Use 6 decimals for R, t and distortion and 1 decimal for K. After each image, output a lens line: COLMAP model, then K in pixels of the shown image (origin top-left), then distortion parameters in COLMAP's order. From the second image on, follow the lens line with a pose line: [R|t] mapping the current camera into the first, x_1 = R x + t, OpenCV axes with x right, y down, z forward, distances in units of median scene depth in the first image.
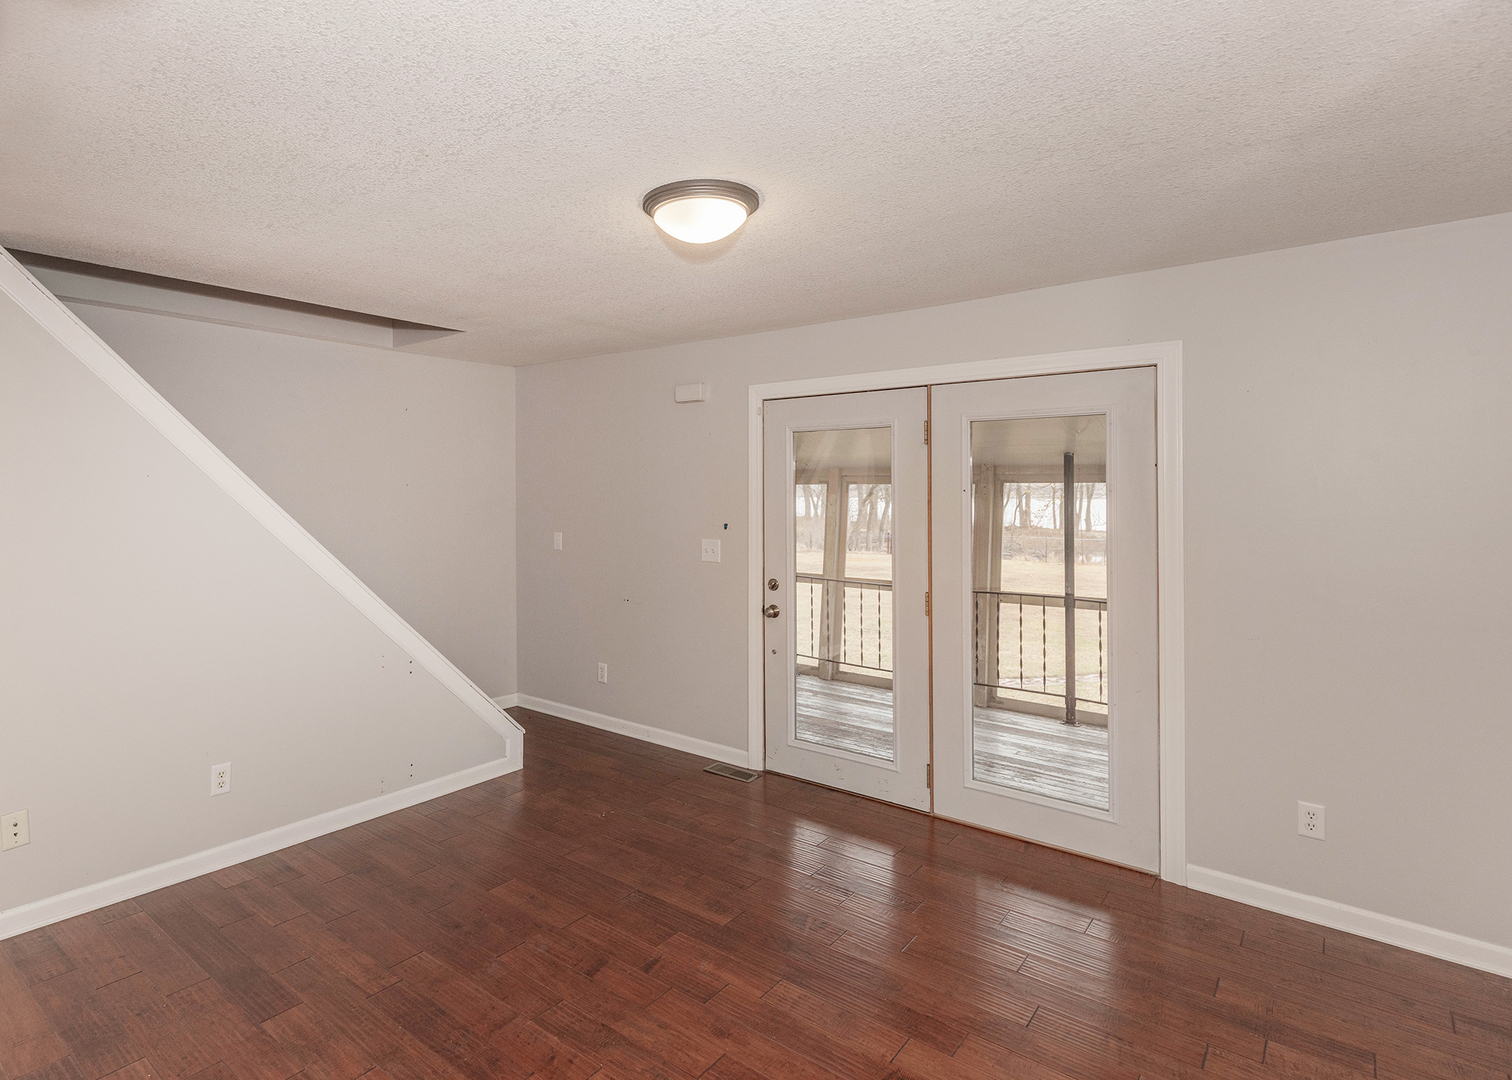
lens RADIAL K [[751.3, 0, 754.0], [0, 751.3, 485.5], [0, 0, 1]] dist [0.005405, 0.000458]
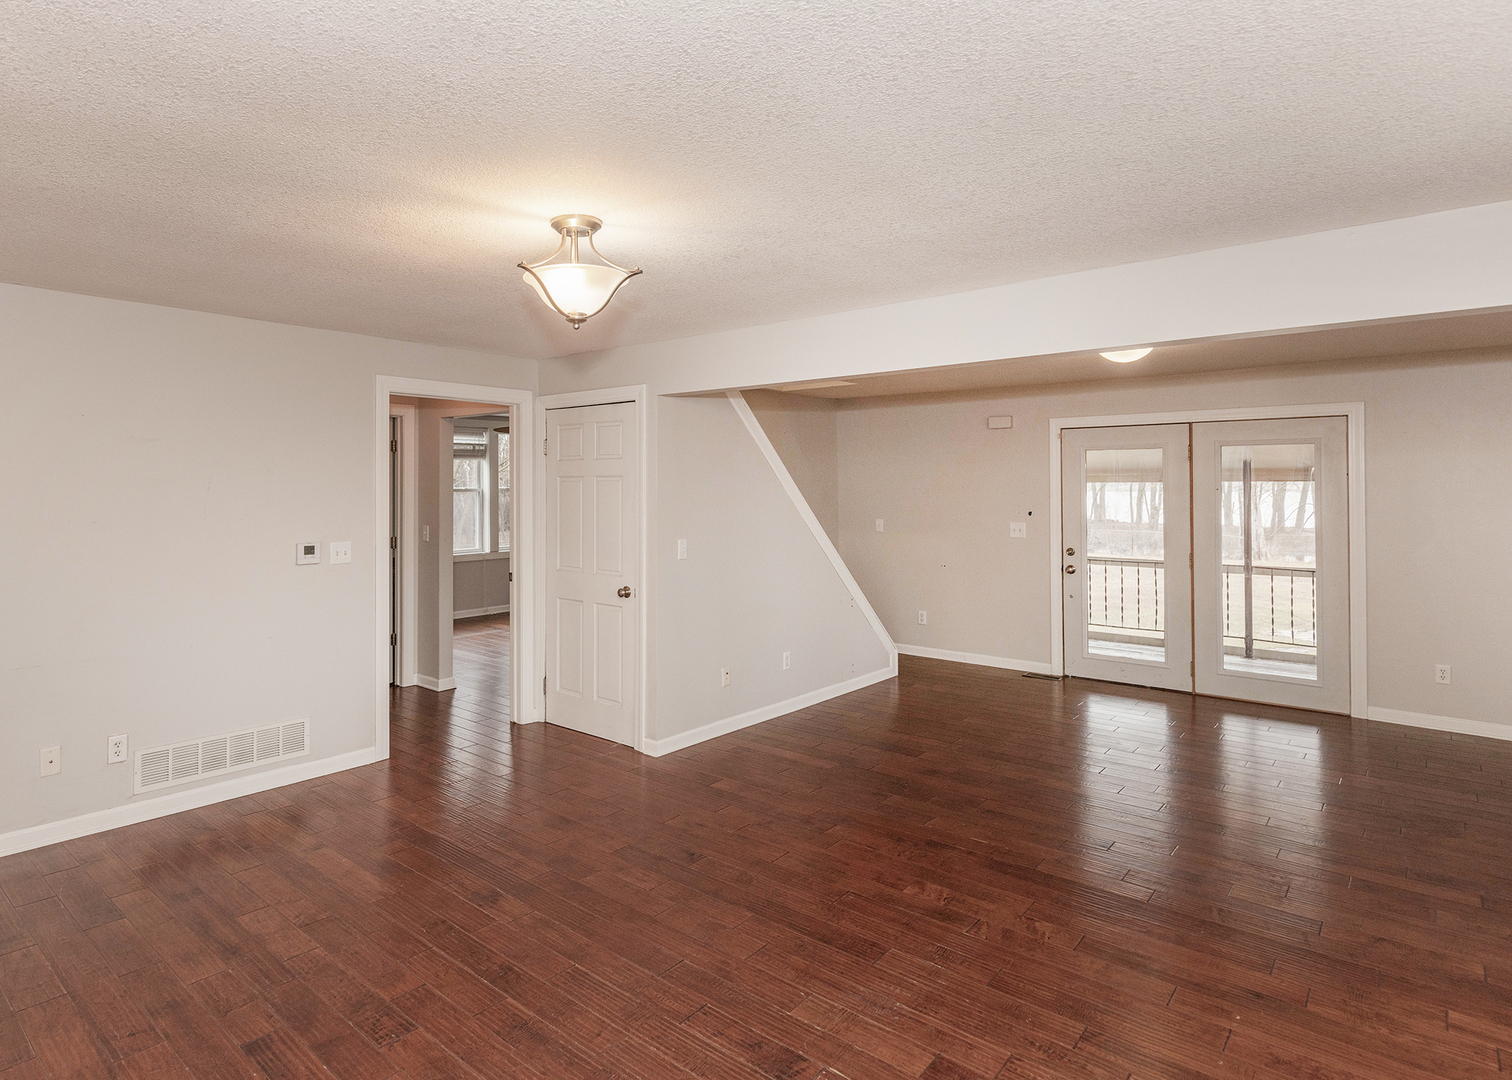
lens RADIAL K [[825.0, 0, 756.3], [0, 825.0, 473.3], [0, 0, 1]] dist [0.000710, -0.001426]
pose [[0.999760, -0.004510, -0.021433, -0.565520], [0.004391, 0.999975, -0.005581, -0.018185], [0.021457, 0.005486, 0.999755, -0.663957]]
